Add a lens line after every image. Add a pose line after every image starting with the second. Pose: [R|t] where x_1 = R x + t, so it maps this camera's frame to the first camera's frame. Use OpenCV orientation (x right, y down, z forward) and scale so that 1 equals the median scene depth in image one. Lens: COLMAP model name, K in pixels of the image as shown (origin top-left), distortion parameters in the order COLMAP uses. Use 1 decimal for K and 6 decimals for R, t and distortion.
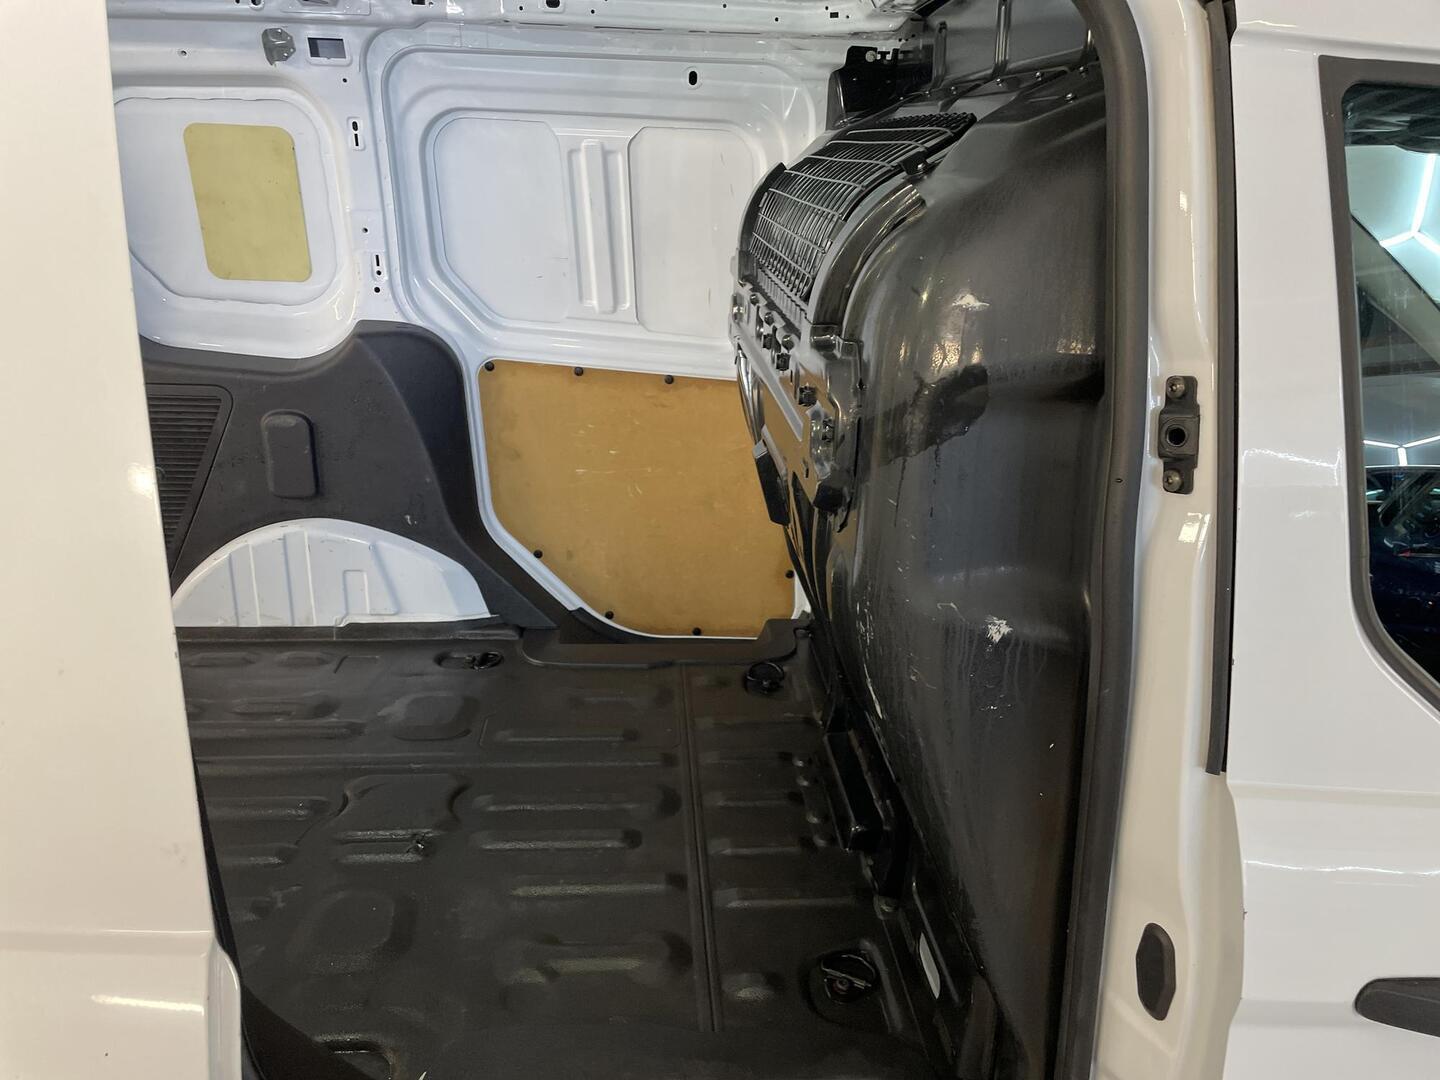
lens RADIAL K [[1084.9, 0, 706.1], [0, 1084.9, 544.5], [0, 0, 1]] dist [0.072651, -0.071688]
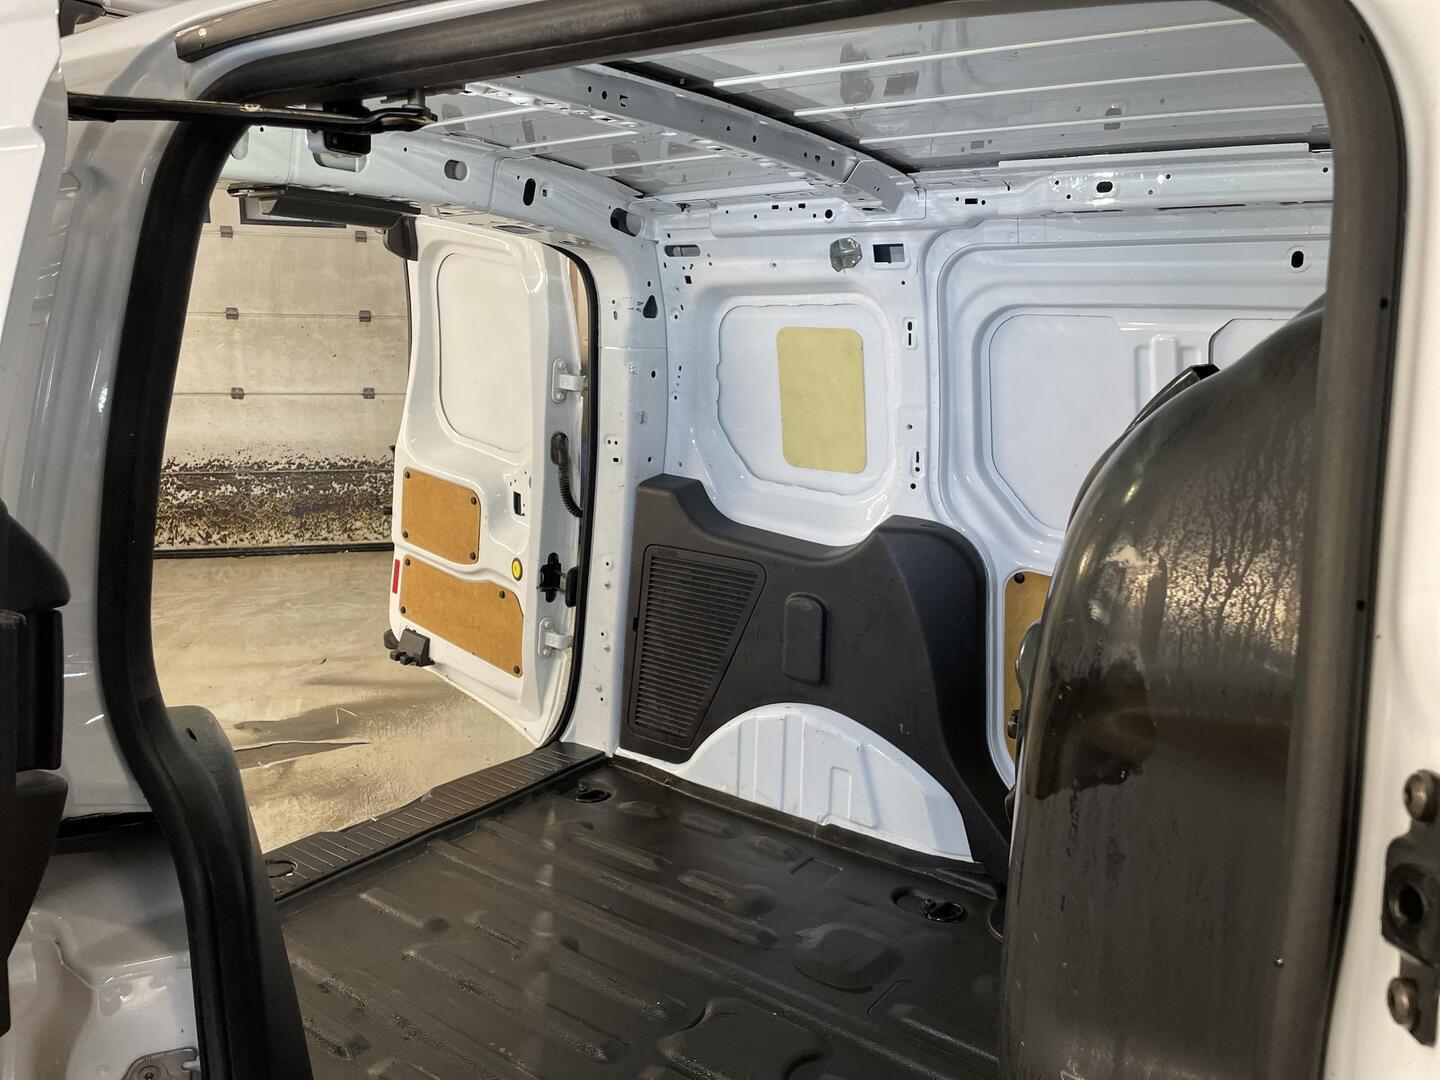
lens RADIAL K [[1084.9, 0, 725.6], [0, 1084.9, 532.3], [0, 0, 1]] dist [0.072651, -0.071688]
pose [[0.772097, 0.106513, -0.626516, 0.179004], [-0.223787, 0.968277, -0.111173, -0.050234], [0.594799, 0.226042, 0.771439, 0.173748]]
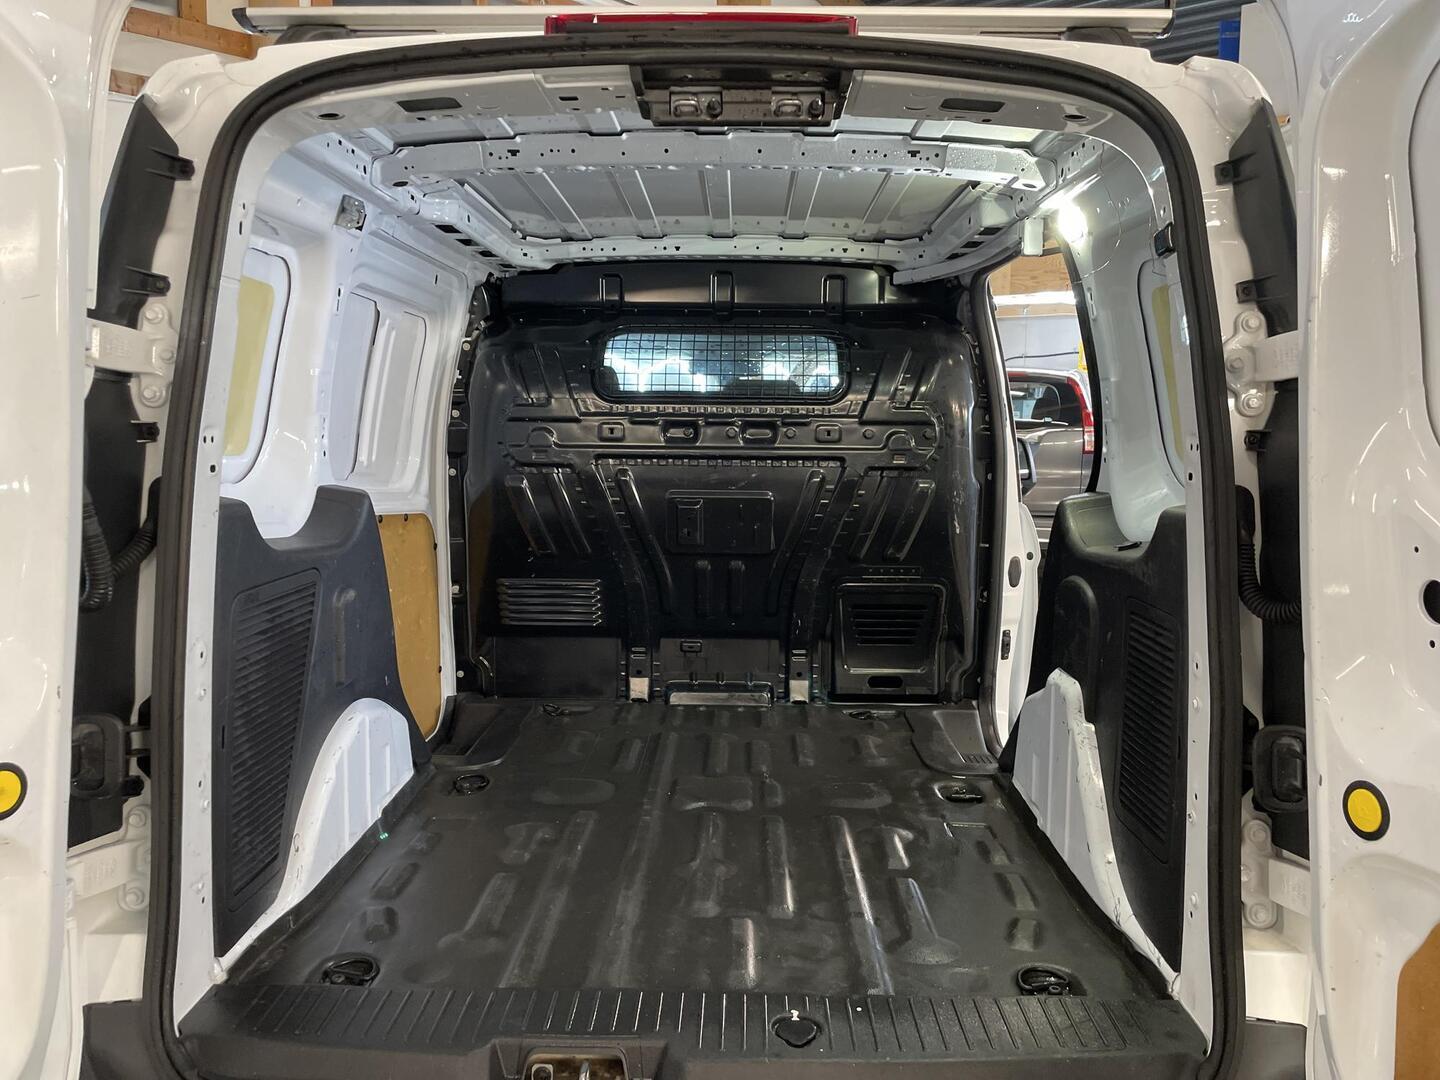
lens RADIAL K [[1084.9, 0, 717.8], [0, 1084.9, 540.0], [0, 0, 1]] dist [0.072651, -0.071688]
pose [[0.078703, -0.135316, 0.987672, -1.244879], [0.334830, 0.936778, 0.101662, -0.145854], [-0.938986, 0.322701, 0.119035, 0.595714]]
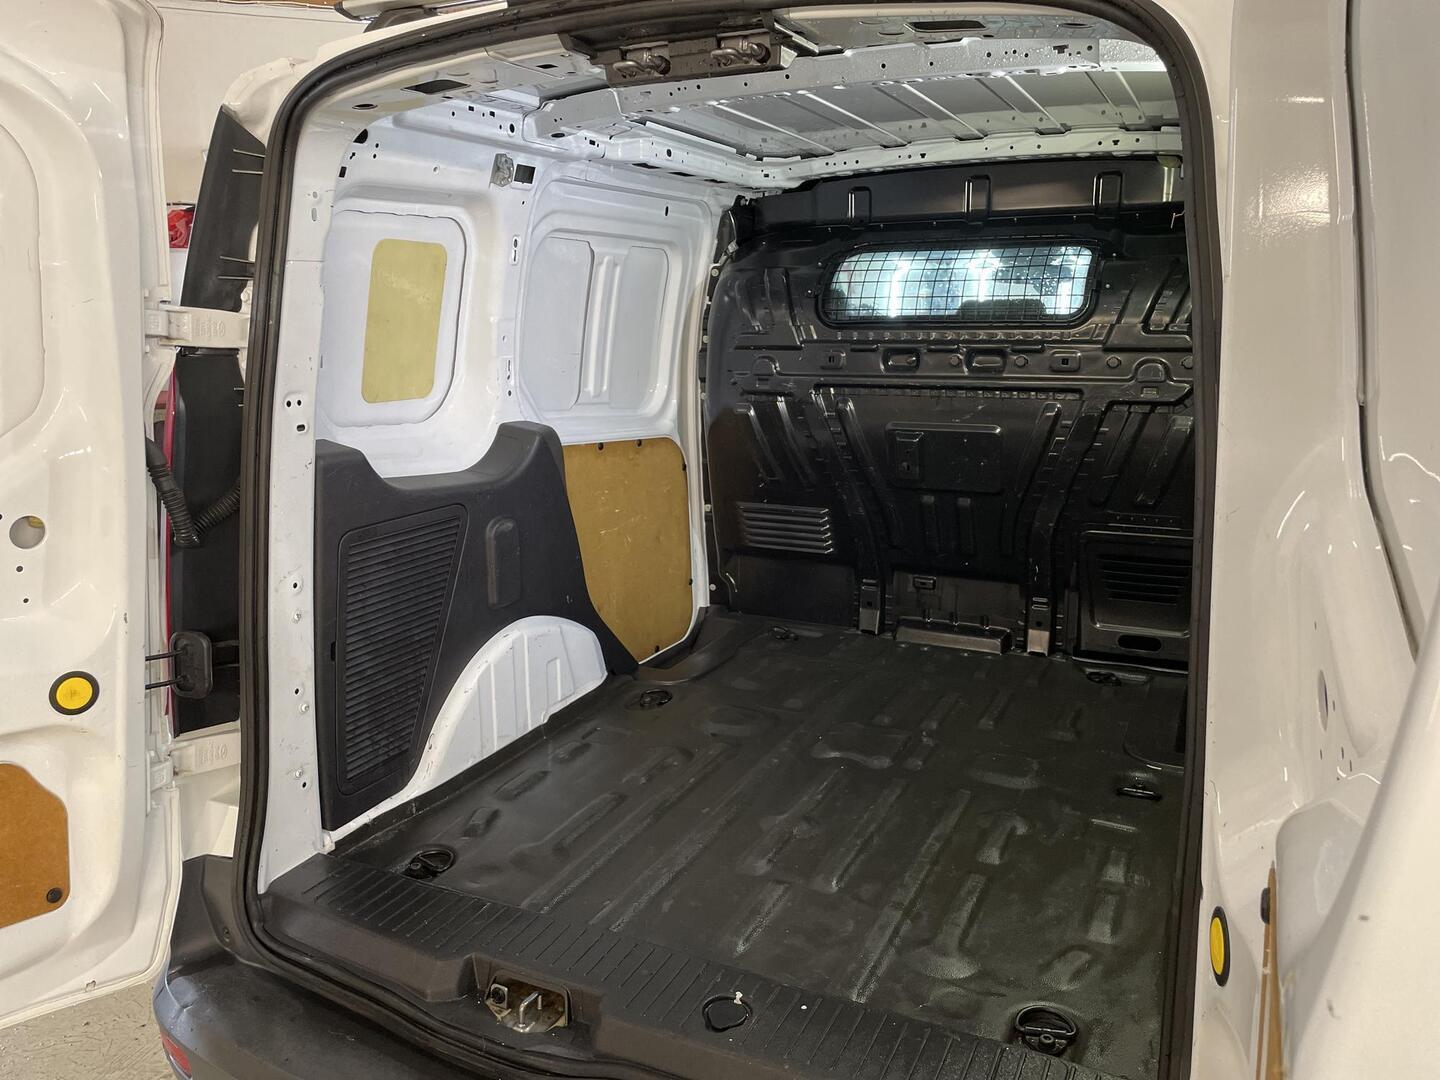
lens RADIAL K [[1084.9, 0, 713.2], [0, 1084.9, 534.7], [0, 0, 1]] dist [0.072651, -0.071688]
pose [[0.490435, -0.214167, 0.844752, -1.132351], [0.320694, 0.945667, 0.053567, -0.098245], [-0.810326, 0.244636, 0.532470, 0.321131]]
